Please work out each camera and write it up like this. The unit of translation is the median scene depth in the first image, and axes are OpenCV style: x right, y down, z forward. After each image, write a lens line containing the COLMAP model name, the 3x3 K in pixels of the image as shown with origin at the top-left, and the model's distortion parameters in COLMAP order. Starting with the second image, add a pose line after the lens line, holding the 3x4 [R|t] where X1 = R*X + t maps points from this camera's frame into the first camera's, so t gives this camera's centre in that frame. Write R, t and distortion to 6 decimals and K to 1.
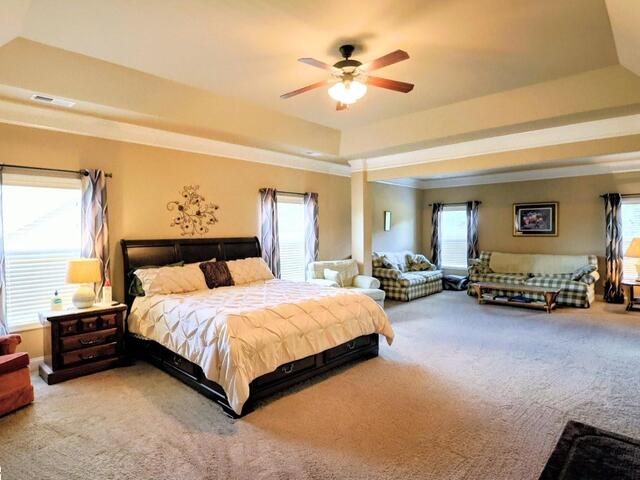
lens RADIAL K [[379.1, 0, 323.6], [0, 379.1, 244.4], [0, 0, 1]] dist [-0.008368, -0.001210]
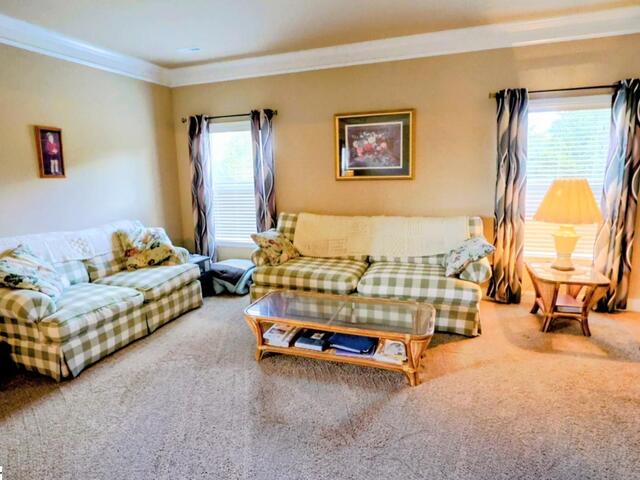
lens RADIAL K [[379.1, 0, 323.6], [0, 379.1, 244.4], [0, 0, 1]] dist [-0.008368, -0.001210]
pose [[0.920976, -0.098935, 0.376849, 0.294345], [0.036957, 0.985045, 0.168287, -0.024727], [-0.387862, -0.141061, 0.910859, 0.546428]]
